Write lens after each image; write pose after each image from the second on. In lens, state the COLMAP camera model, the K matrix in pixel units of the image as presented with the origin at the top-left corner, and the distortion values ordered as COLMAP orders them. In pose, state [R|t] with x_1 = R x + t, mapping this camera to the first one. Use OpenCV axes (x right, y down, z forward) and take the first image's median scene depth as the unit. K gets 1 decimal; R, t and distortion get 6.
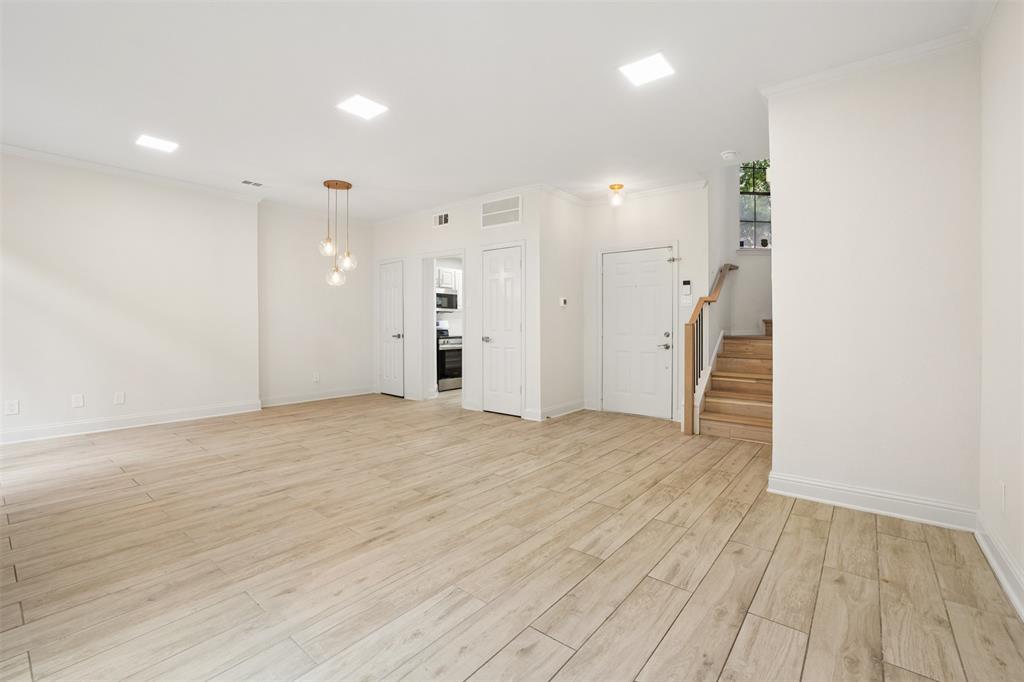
lens RADIAL K [[460.4, 0, 518.6], [0, 460.4, 323.4], [0, 0, 1]] dist [-0.037201, 0.012143]
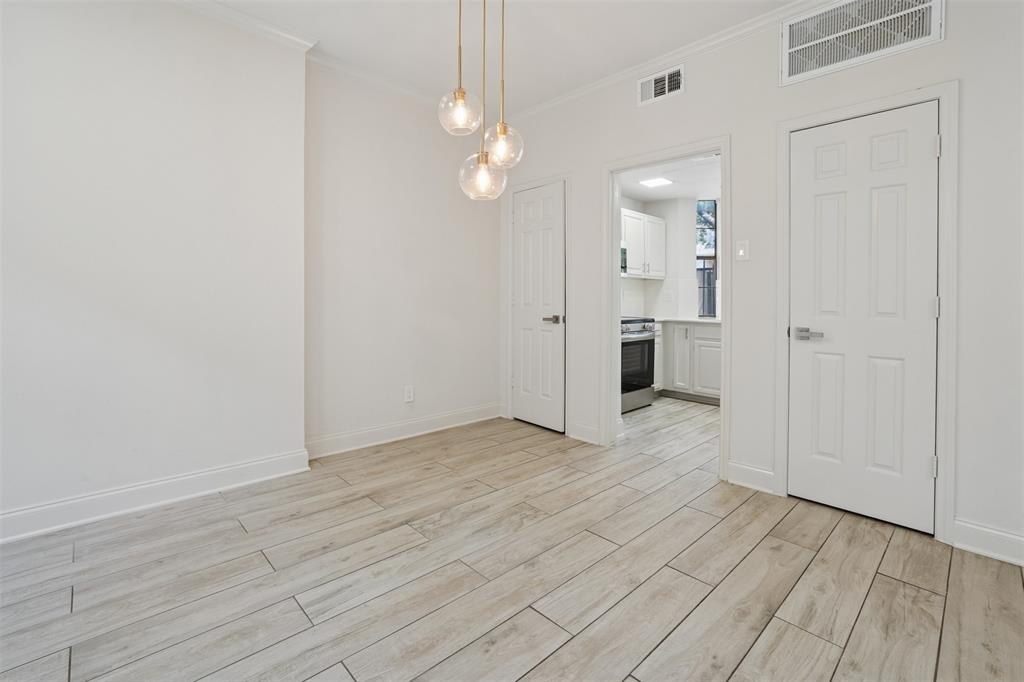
lens RADIAL K [[460.4, 0, 508.8], [0, 460.4, 299.9], [0, 0, 1]] dist [-0.037201, 0.012143]
pose [[0.991939, 0.009639, -0.126346, -0.325615], [-0.009119, 0.999947, 0.004688, 0.004104], [0.126385, -0.003498, 0.991975, 0.605090]]
